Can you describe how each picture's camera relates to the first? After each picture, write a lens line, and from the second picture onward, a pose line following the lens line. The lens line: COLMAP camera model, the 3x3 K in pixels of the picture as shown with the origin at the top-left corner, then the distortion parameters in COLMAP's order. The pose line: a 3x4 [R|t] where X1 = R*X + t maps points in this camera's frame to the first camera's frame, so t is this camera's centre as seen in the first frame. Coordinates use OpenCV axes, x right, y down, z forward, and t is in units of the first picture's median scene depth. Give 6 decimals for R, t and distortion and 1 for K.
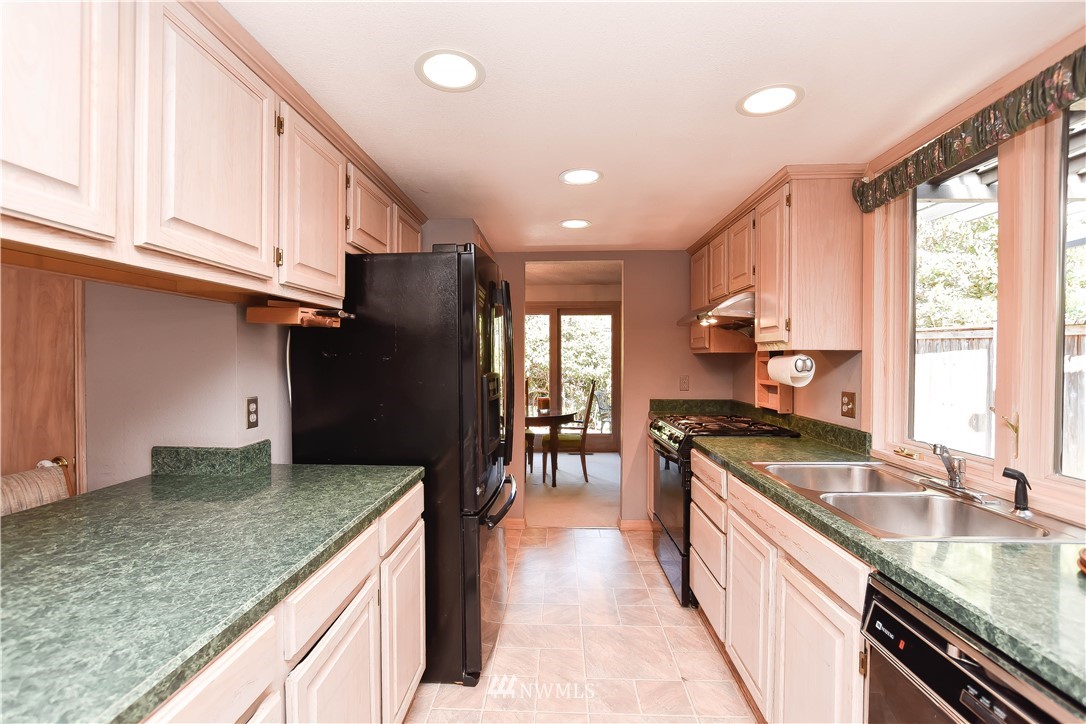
lens RADIAL K [[485.3, 0, 538.9], [0, 485.3, 363.7], [0, 0, 1]] dist [-0.022707, 0.004545]
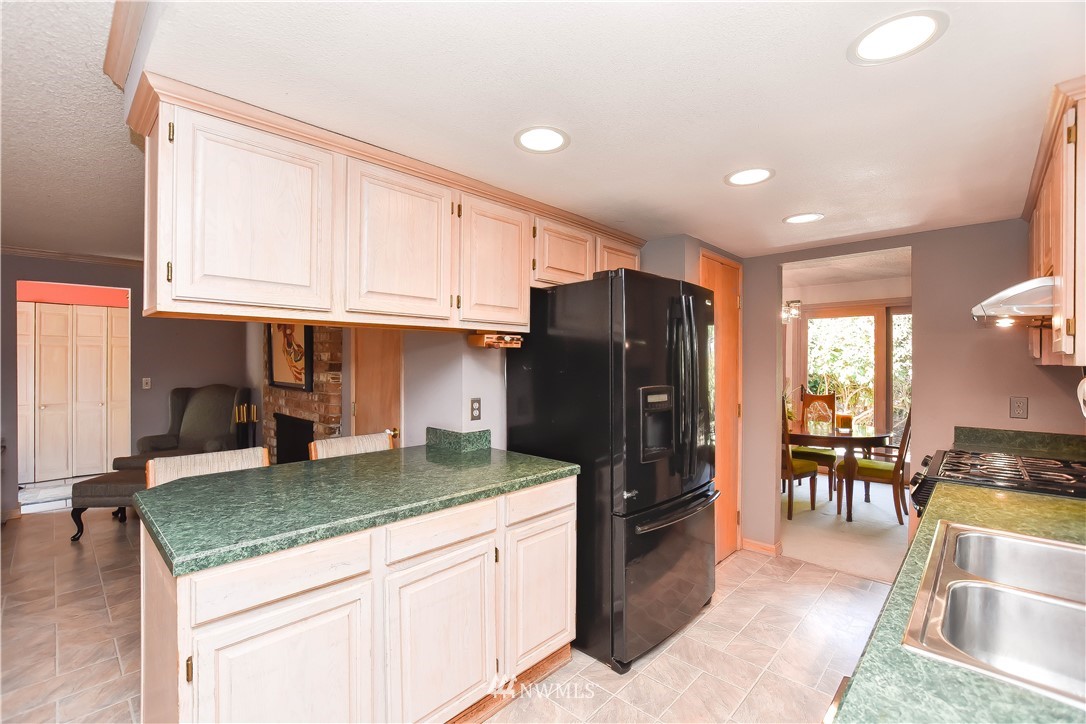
lens RADIAL K [[485.3, 0, 554.4], [0, 485.3, 365.3], [0, 0, 1]] dist [-0.022707, 0.004545]
pose [[0.752105, 0.005693, -0.659018, 0.459230], [-0.010345, 0.999941, -0.003167, -0.022099], [0.658962, 0.009199, 0.752120, 0.075424]]
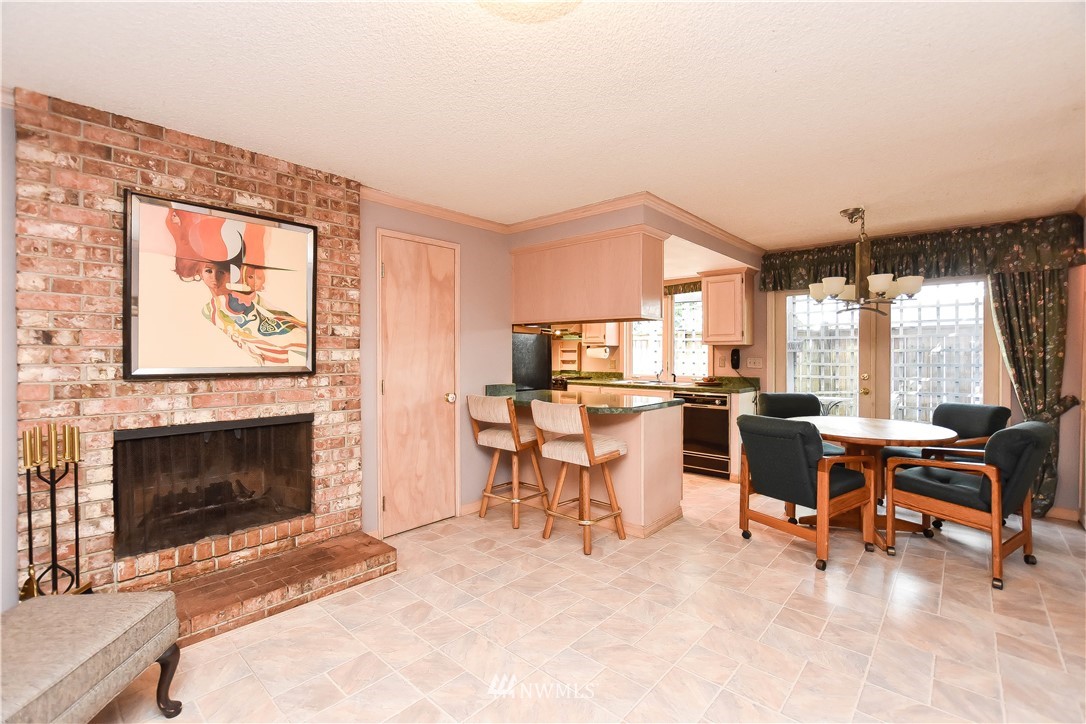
lens RADIAL K [[485.3, 0, 544.0], [0, 485.3, 353.8], [0, 0, 1]] dist [-0.022707, 0.004545]
pose [[0.624895, -0.003828, 0.780699, -2.094679], [0.008173, 0.999965, -0.001639, 0.025102], [-0.780666, 0.007405, 0.624905, -0.562588]]
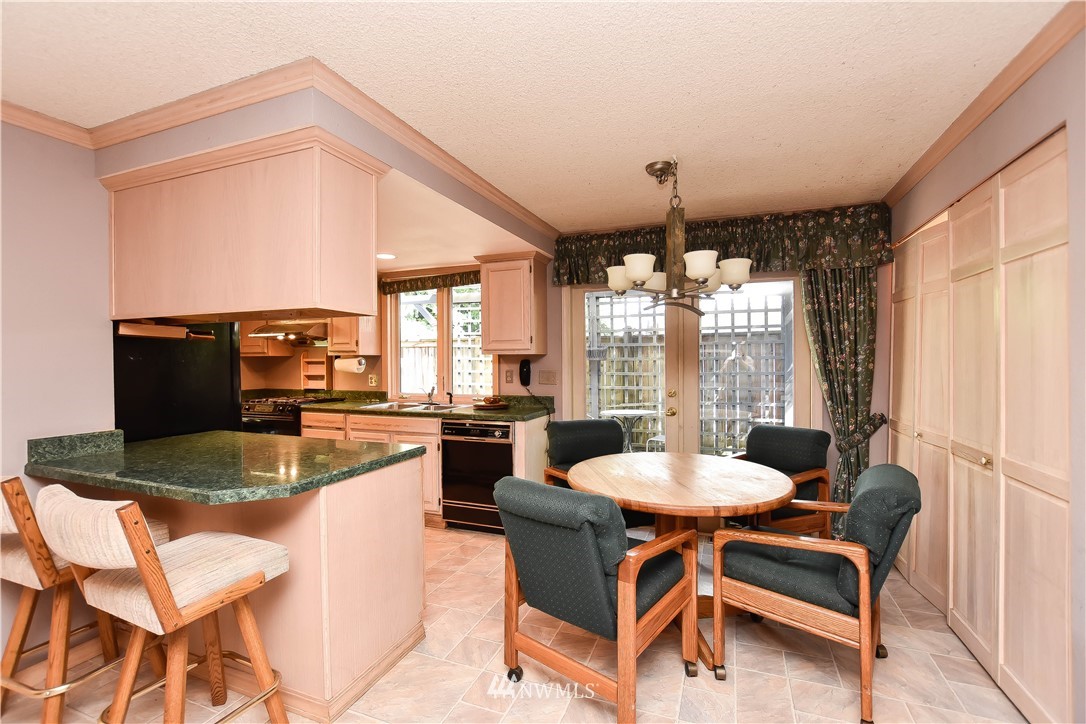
lens RADIAL K [[485.3, 0, 544.1], [0, 485.3, 358.8], [0, 0, 1]] dist [-0.022707, 0.004545]
pose [[0.314265, -0.005941, 0.949317, -1.280157], [0.015954, 0.999872, 0.000976, -0.001430], [-0.949201, 0.014839, 0.314319, -0.443947]]
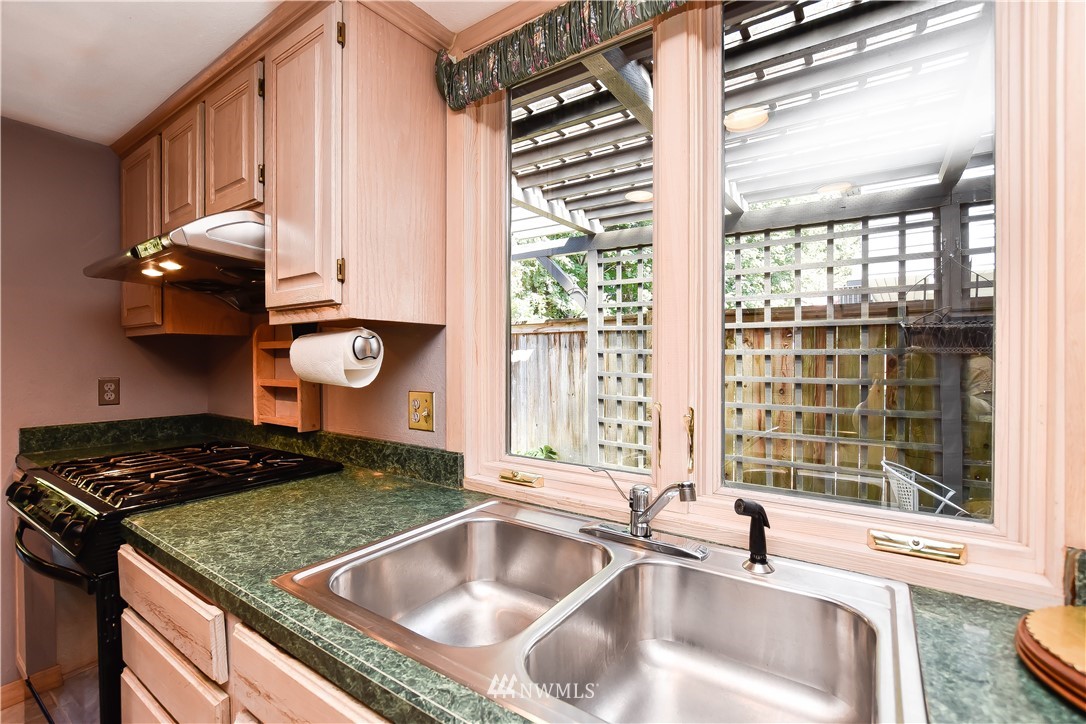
lens RADIAL K [[485.3, 0, 534.6], [0, 485.3, 362.4], [0, 0, 1]] dist [-0.022707, 0.004545]
pose [[0.539693, -0.011130, 0.841788, 0.198162], [0.013147, 0.999902, 0.004792, 0.020695], [-0.841759, 0.008481, 0.539787, 0.572974]]
